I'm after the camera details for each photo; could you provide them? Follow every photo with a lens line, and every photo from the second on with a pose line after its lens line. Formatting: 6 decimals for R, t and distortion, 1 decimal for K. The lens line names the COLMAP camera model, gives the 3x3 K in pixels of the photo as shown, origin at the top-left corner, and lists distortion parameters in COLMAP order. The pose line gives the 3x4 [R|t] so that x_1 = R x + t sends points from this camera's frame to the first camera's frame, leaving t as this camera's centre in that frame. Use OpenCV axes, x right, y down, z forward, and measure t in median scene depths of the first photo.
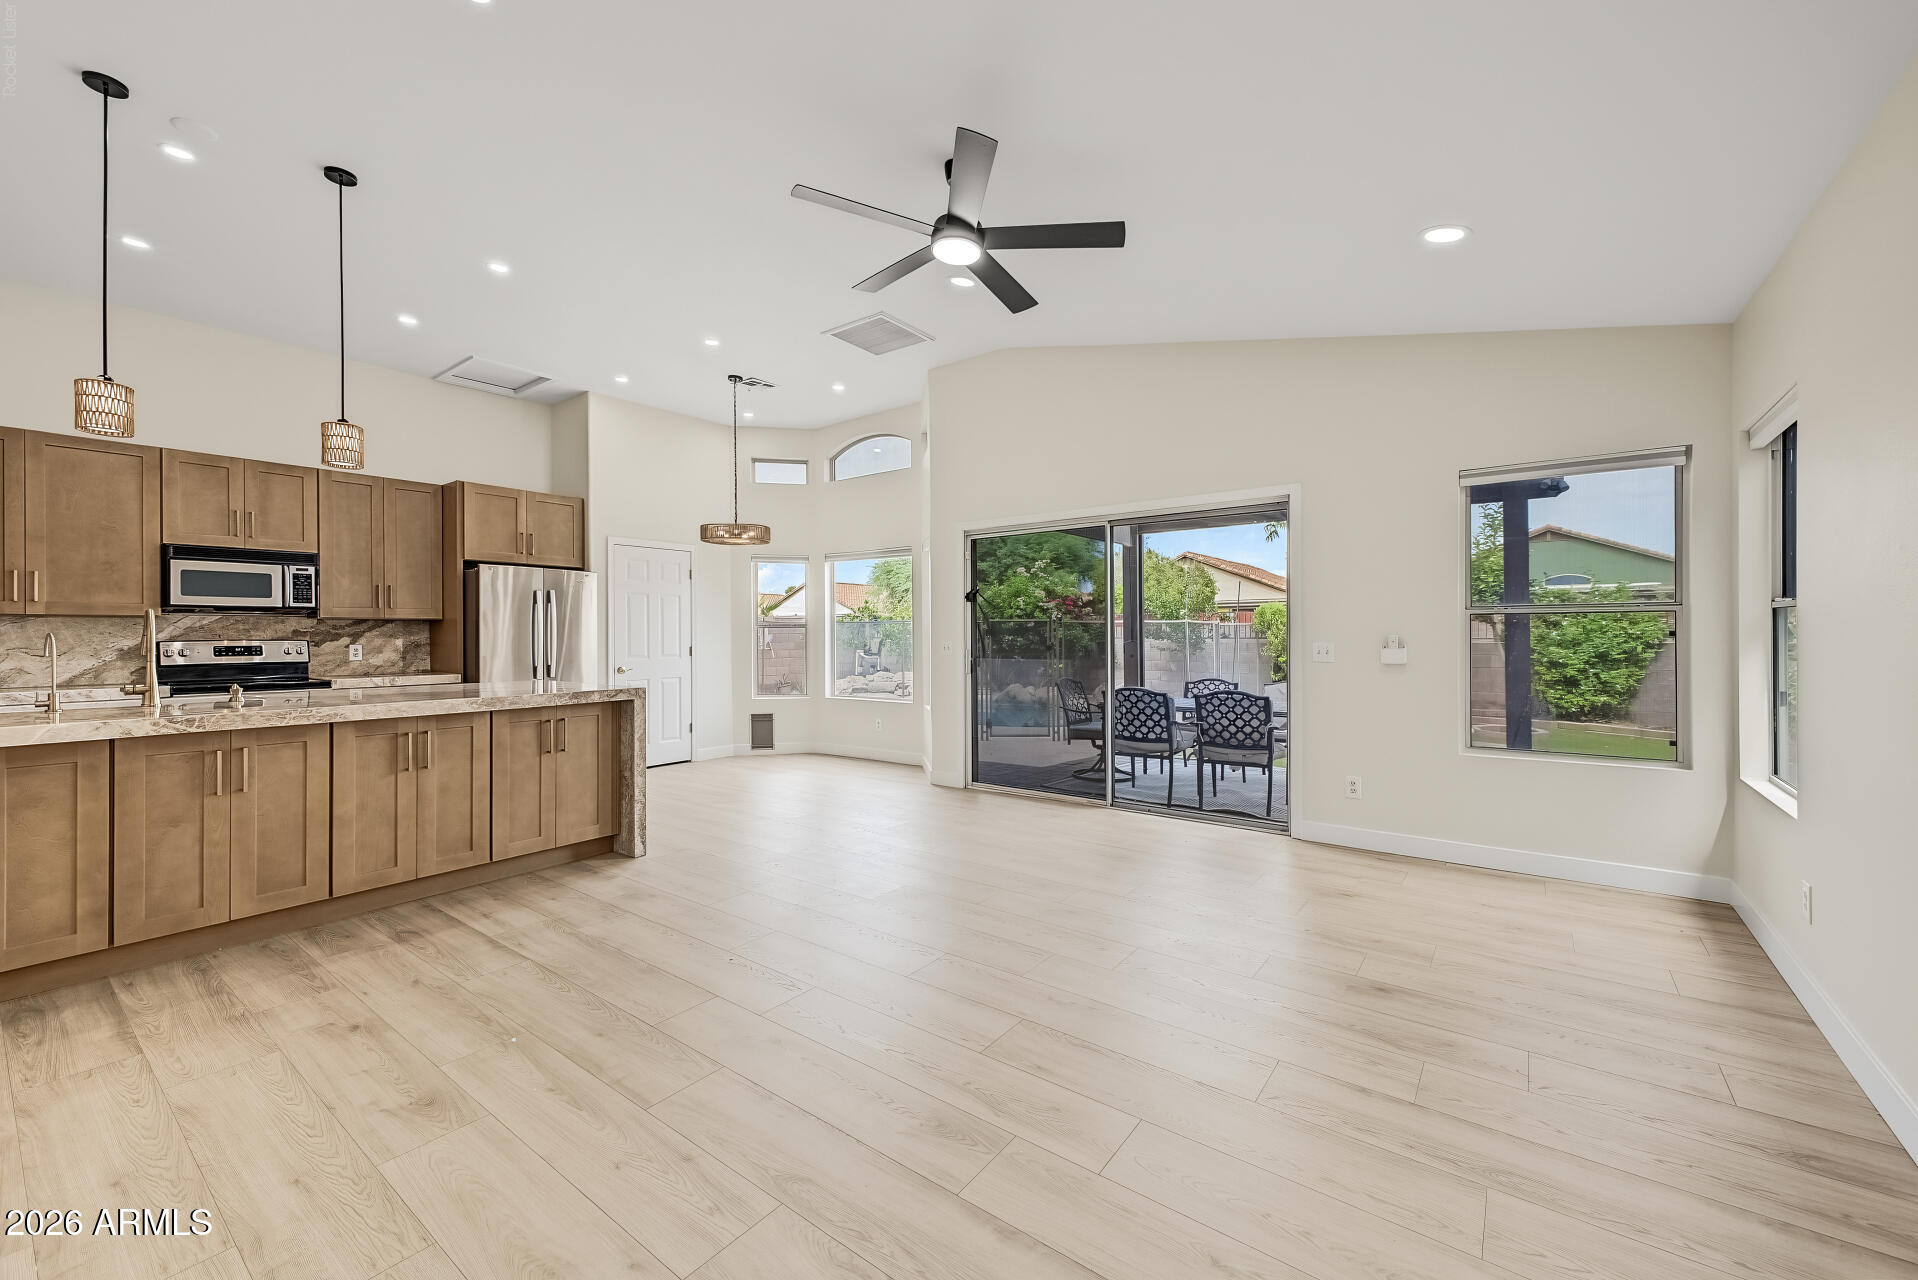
lens RADIAL K [[761.0, 0, 972.6], [0, 761.0, 637.8], [0, 0, 1]] dist [0.014146, -0.003729]
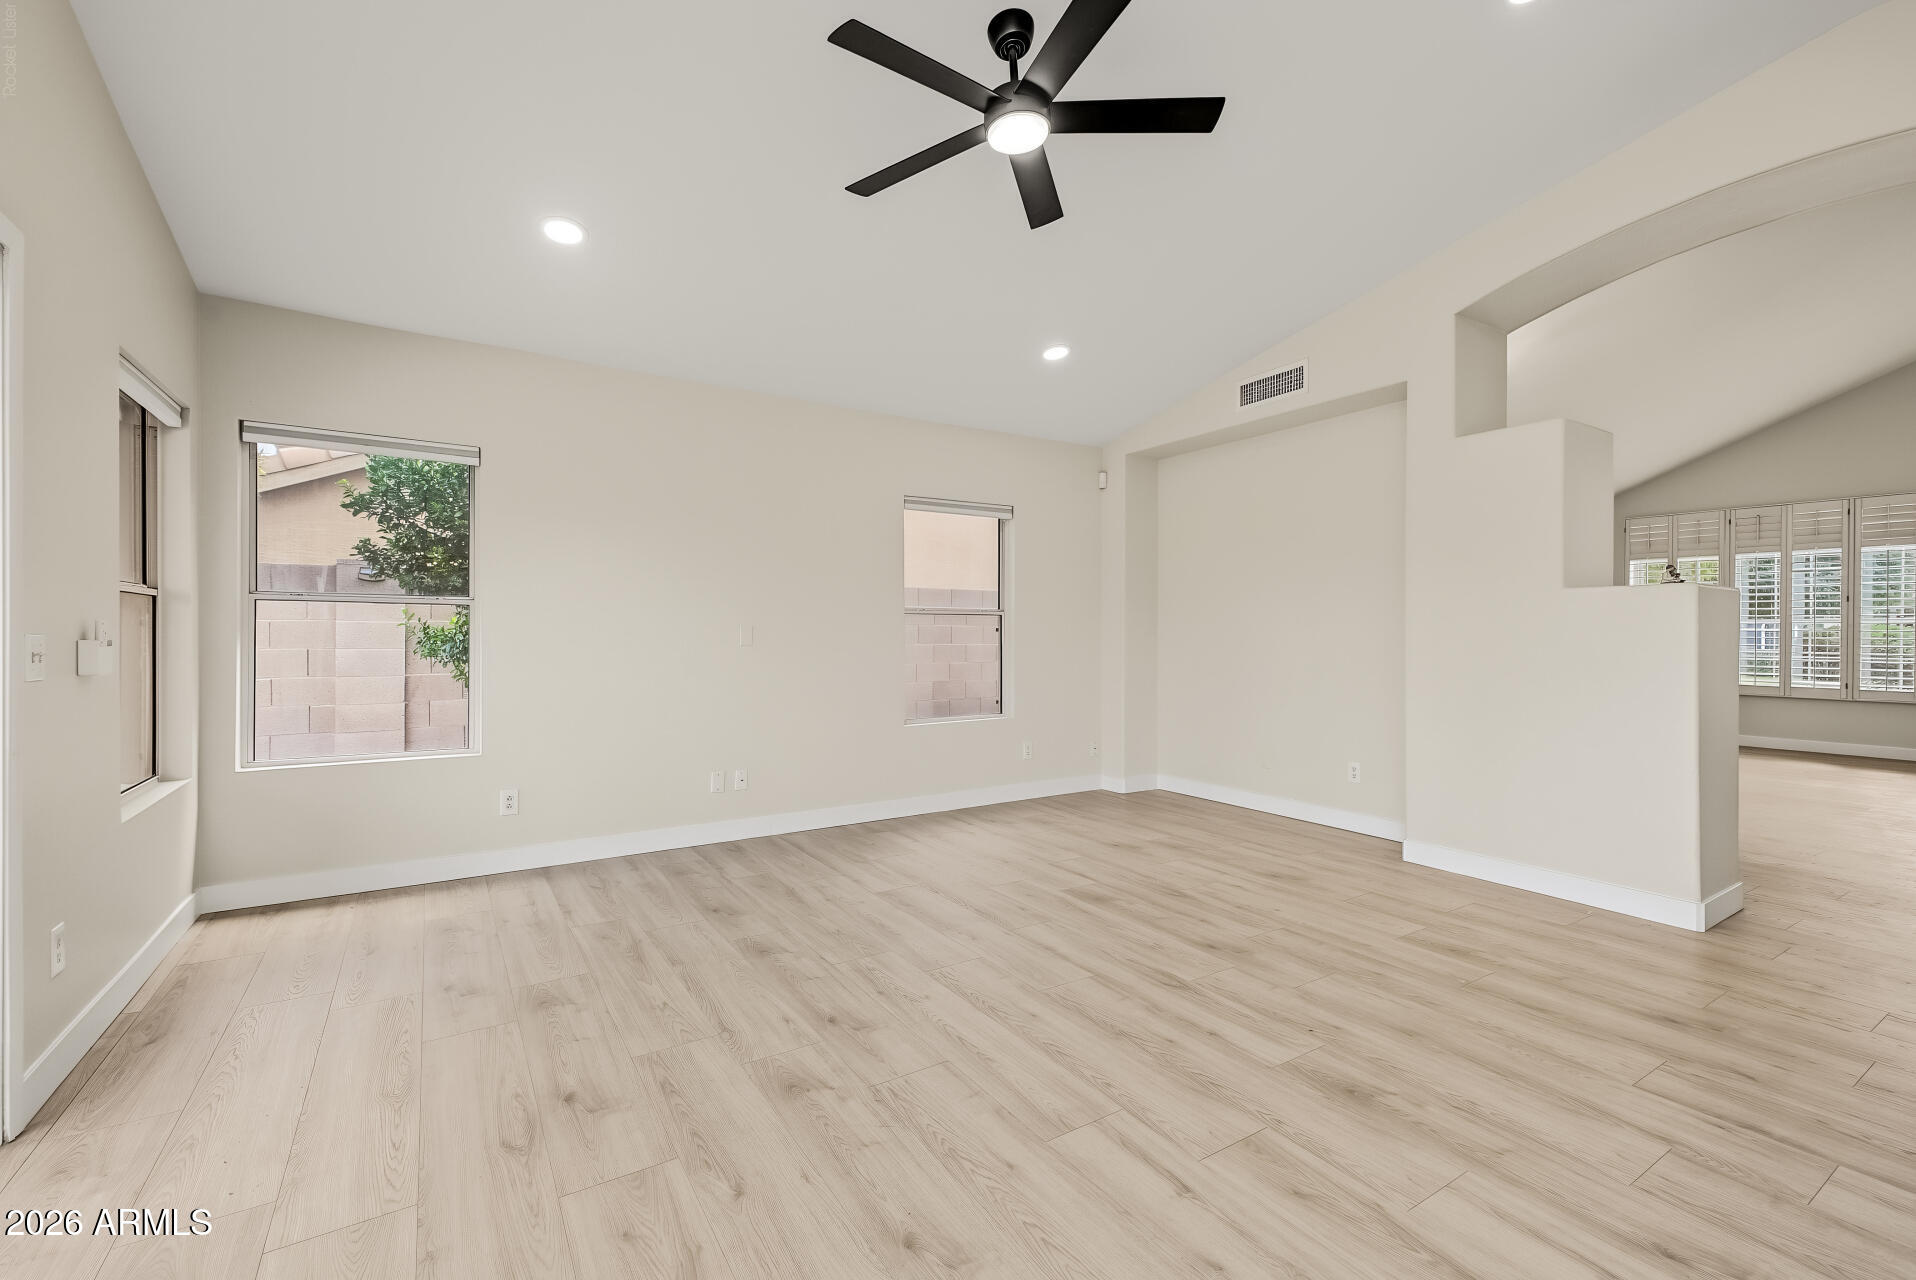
lens RADIAL K [[812.8, 0, 959.8], [0, 812.8, 635.5], [0, 0, 1]] dist [0.010635, -0.001225]
pose [[-0.933883, -0.000122, 0.357579, -0.137553], [0.001840, 0.999985, 0.005147, 0.004483], [-0.357574, 0.005465, -0.933869, 0.948795]]
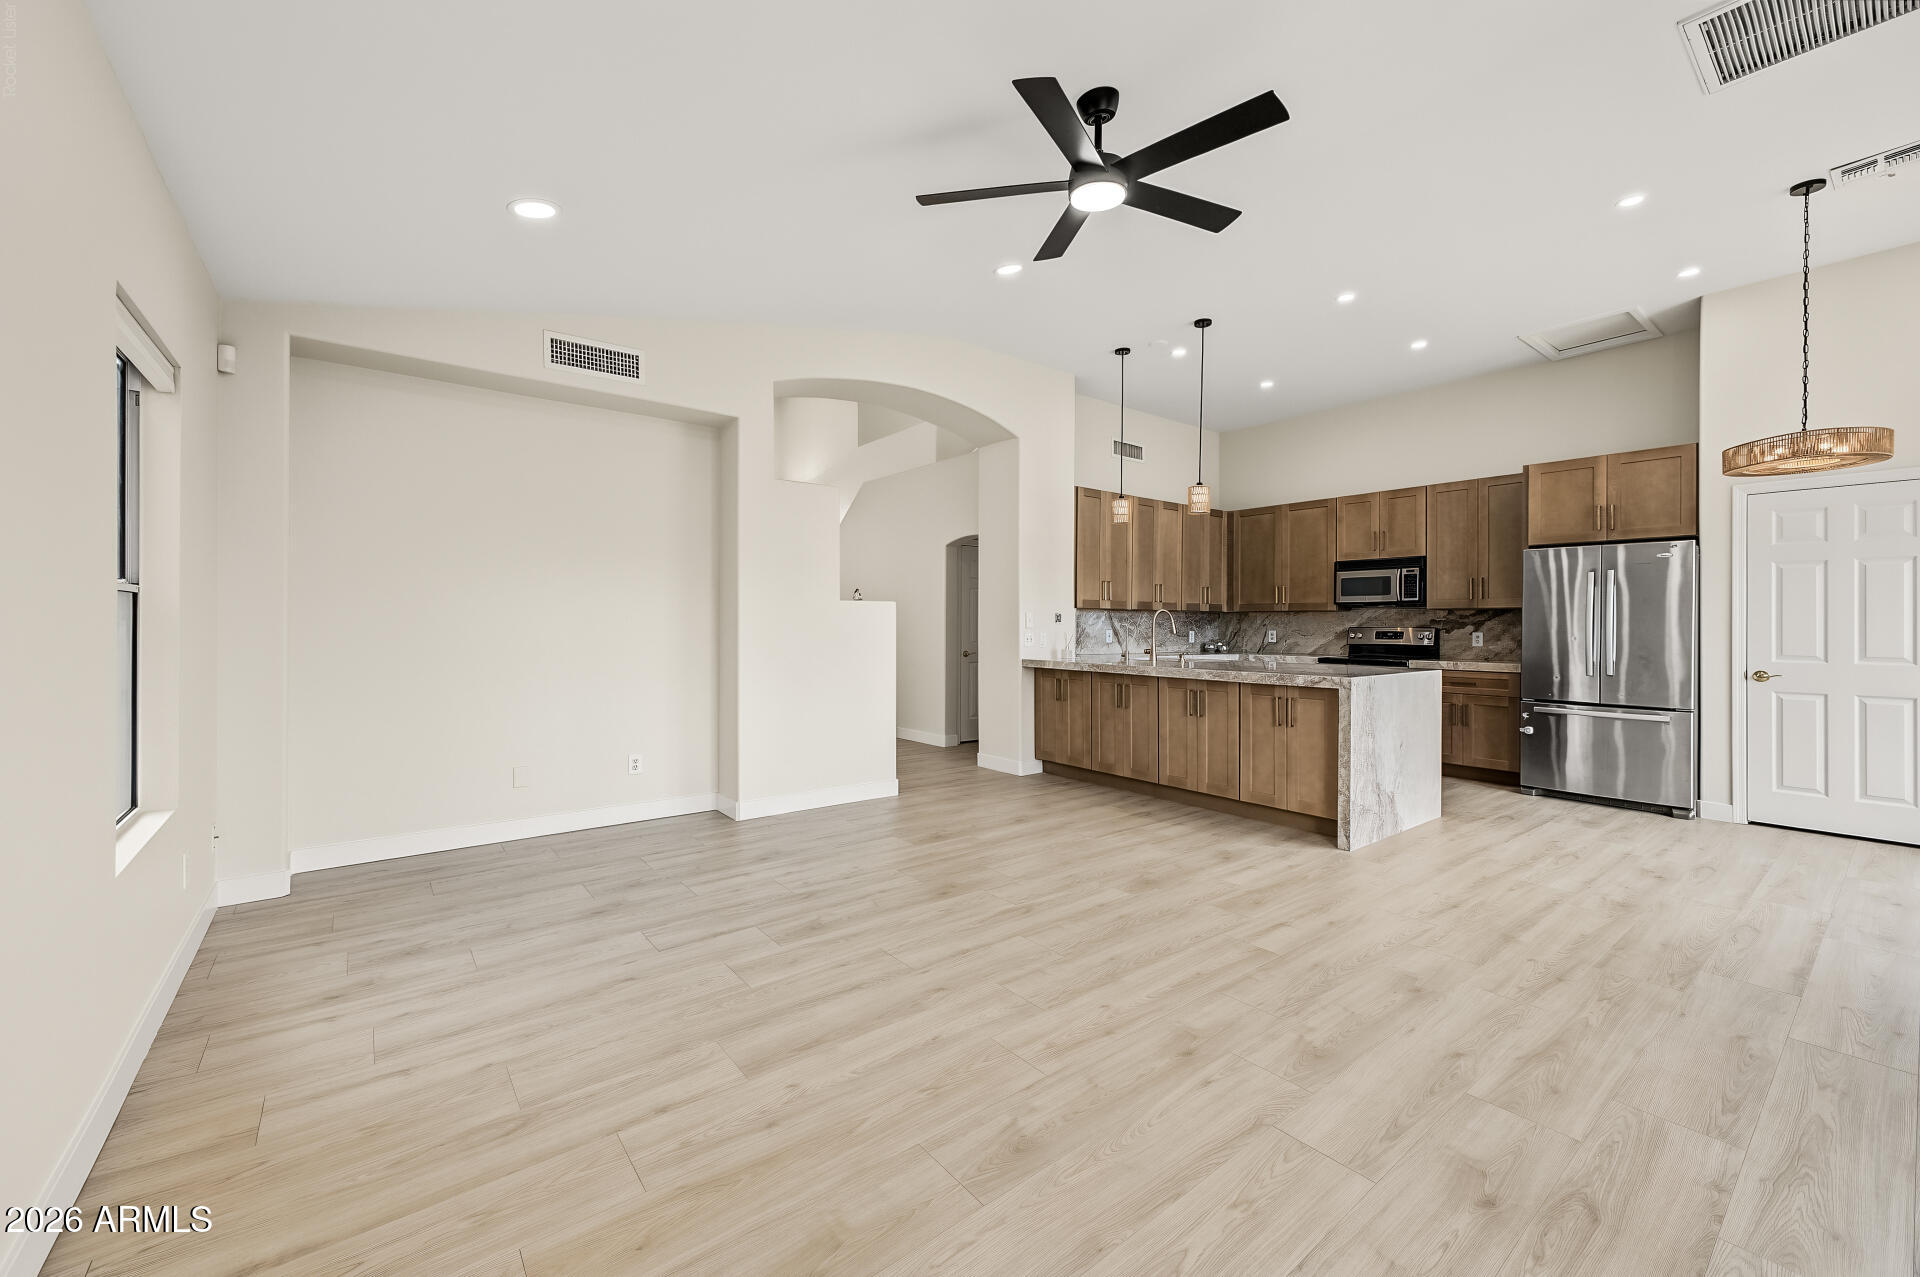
lens RADIAL K [[761.8, 0, 957.7], [0, 761.8, 624.5], [0, 0, 1]] dist [0.014146, -0.003729]
pose [[-0.268843, 0.004971, -0.963171, 0.468385], [-0.006329, 0.999956, 0.006928, -0.005095], [0.963163, 0.007959, -0.268800, 0.567059]]
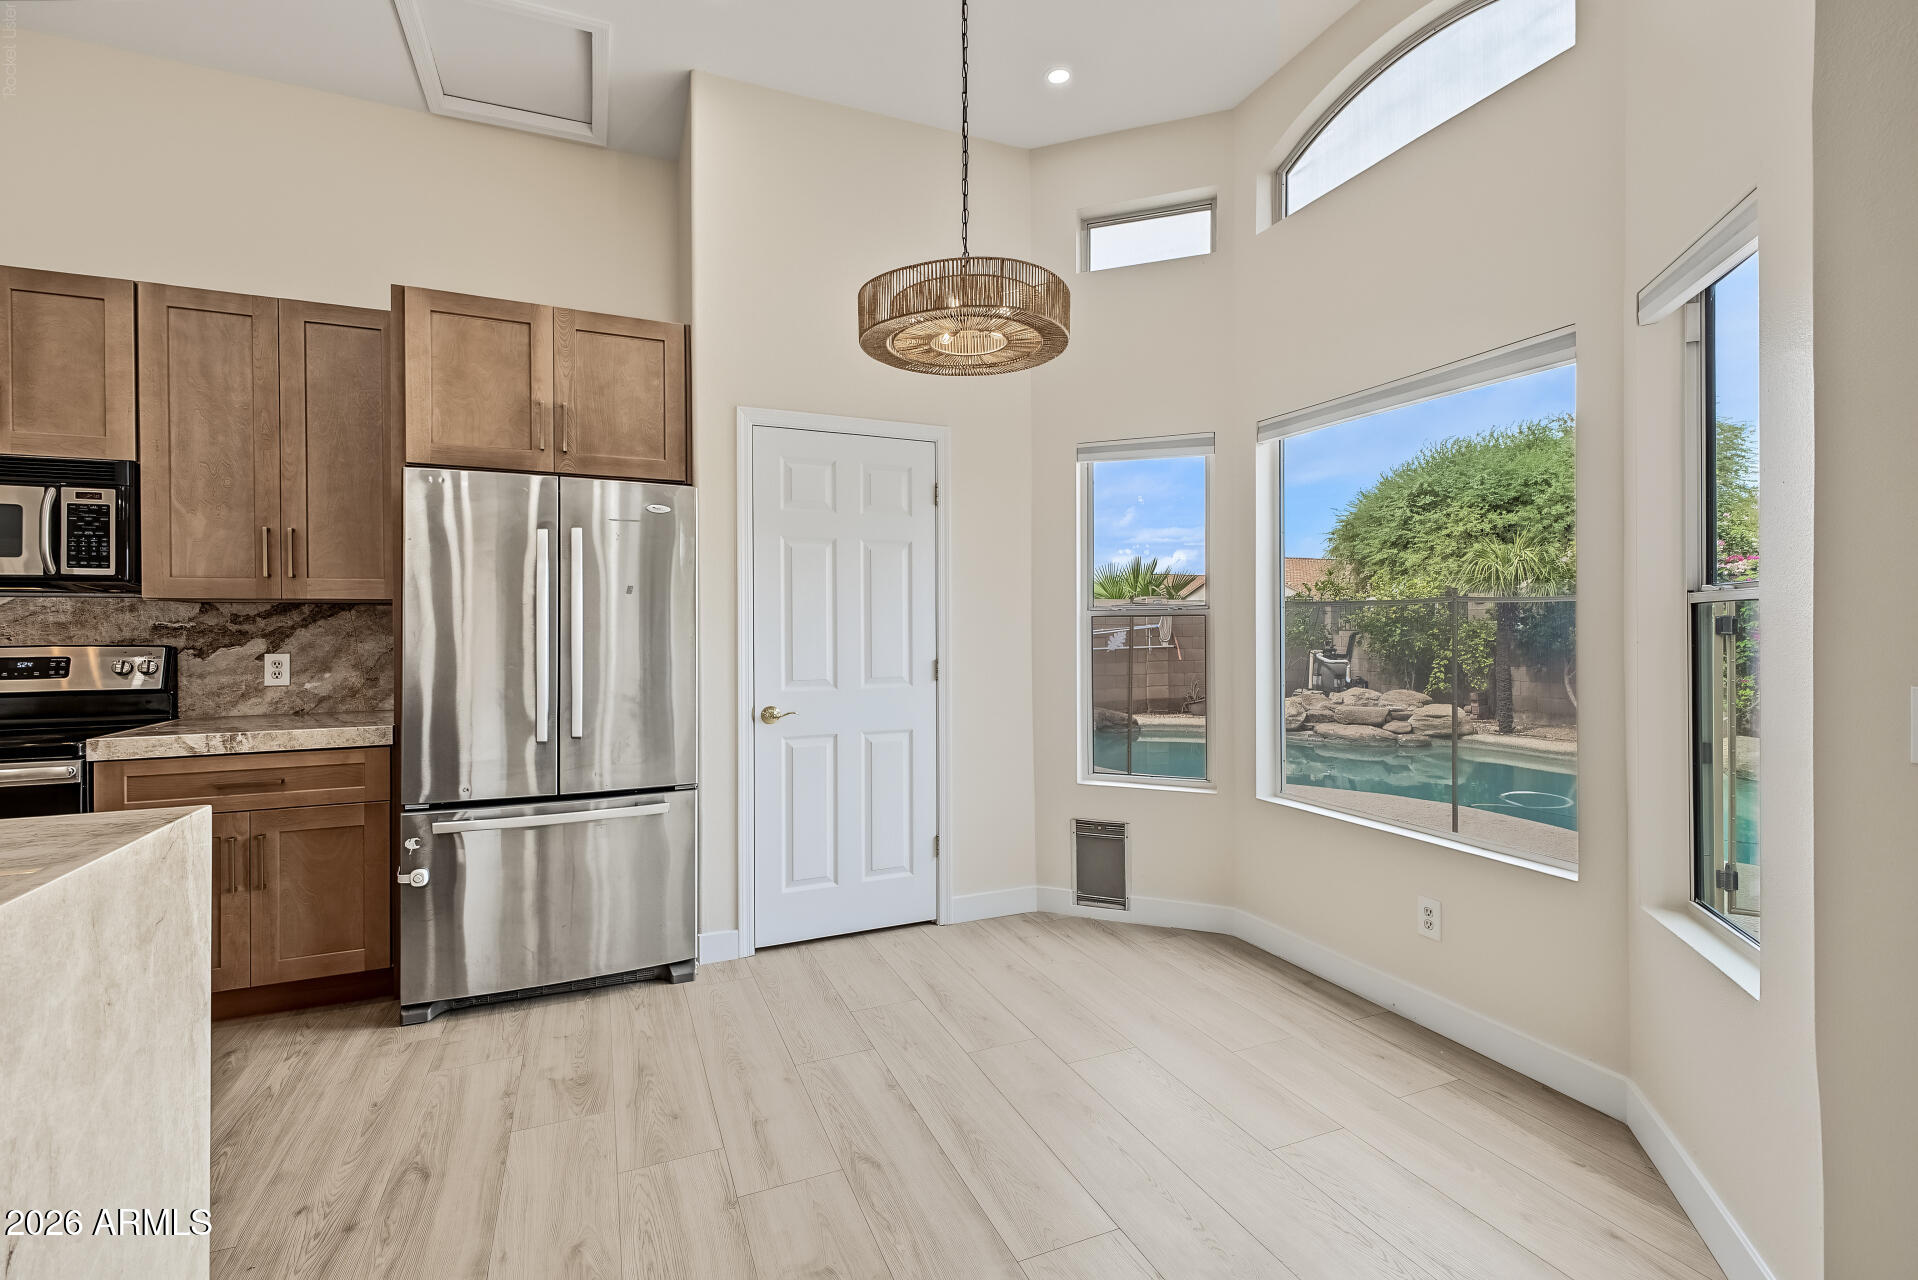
lens RADIAL K [[860.0, 0, 957.0], [0, 860.0, 625.7], [0, 0, 1]] dist [0.017394, -0.004183]
pose [[0.862934, 0.000710, -0.505316, -0.140056], [-0.001658, 0.999998, -0.001427, -0.009062], [0.505313, 0.002069, 0.862933, 0.732546]]
